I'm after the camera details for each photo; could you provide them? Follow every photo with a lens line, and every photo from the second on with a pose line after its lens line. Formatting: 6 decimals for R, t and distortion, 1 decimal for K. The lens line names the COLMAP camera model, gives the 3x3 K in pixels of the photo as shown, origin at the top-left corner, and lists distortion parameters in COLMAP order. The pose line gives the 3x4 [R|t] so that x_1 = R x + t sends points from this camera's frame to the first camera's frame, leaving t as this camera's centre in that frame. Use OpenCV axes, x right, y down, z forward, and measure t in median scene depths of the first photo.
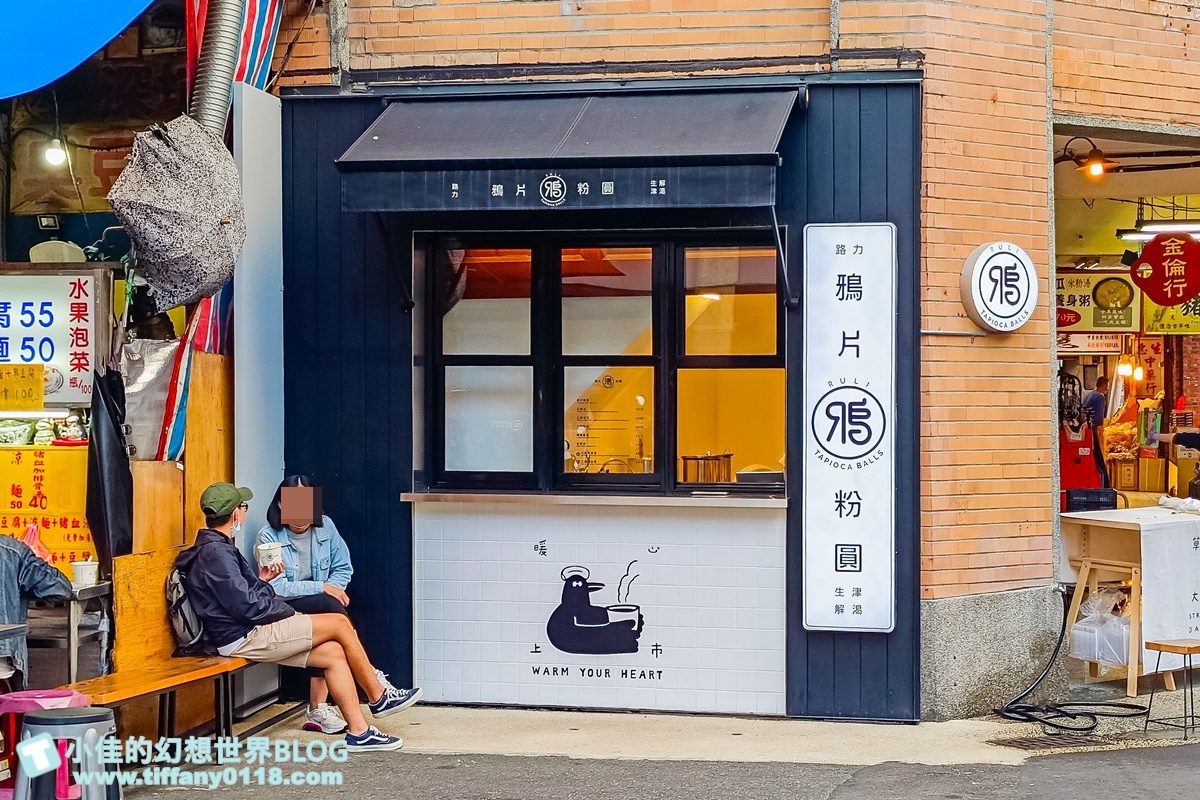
lens RADIAL K [[2219.5, 0, 599.3], [0, 2219.5, 379.3], [0, 0, 1]] dist [0.143009, -0.451167]
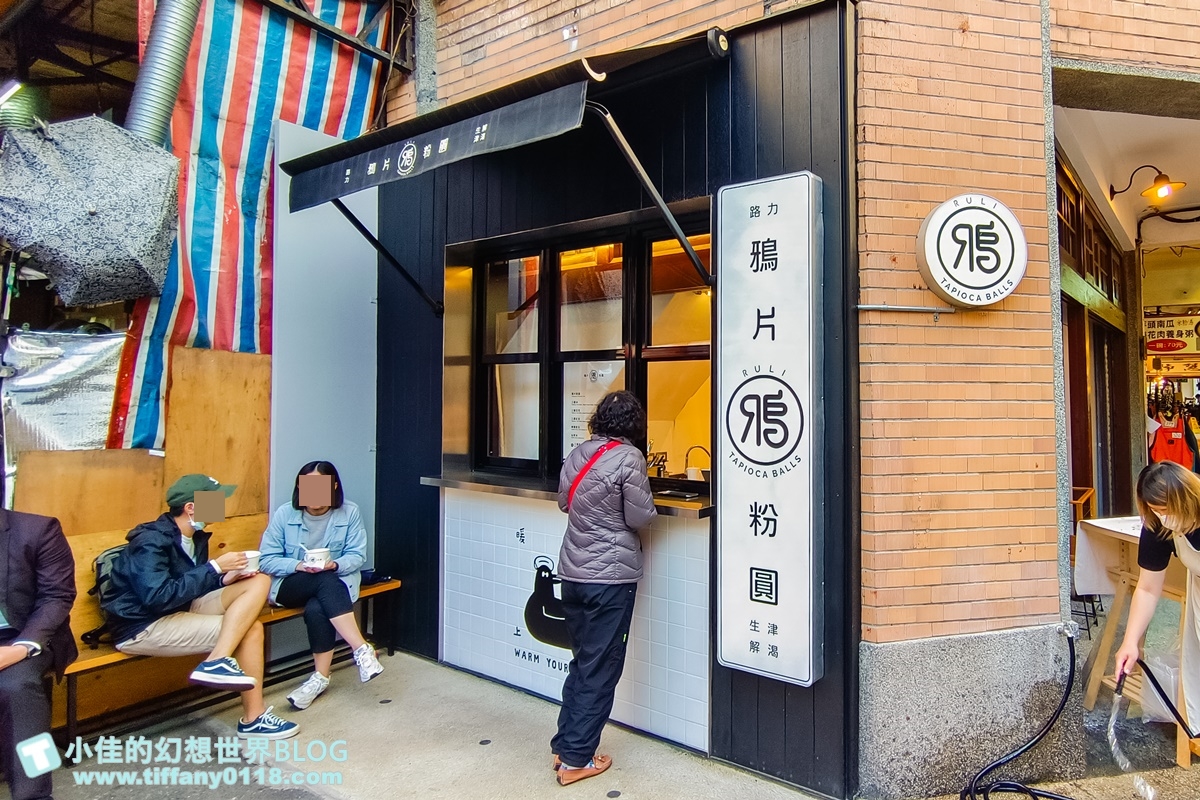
lens RADIAL K [[764.7, 0, 716.5], [0, 764.7, 369.0], [0, 0, 1]] dist [-0.047819, 0.060639]
pose [[0.928895, -0.011809, -0.370156, 0.199724], [0.000675, 0.999544, -0.030195, 0.009171], [0.370344, 0.027798, 0.928479, 0.730054]]
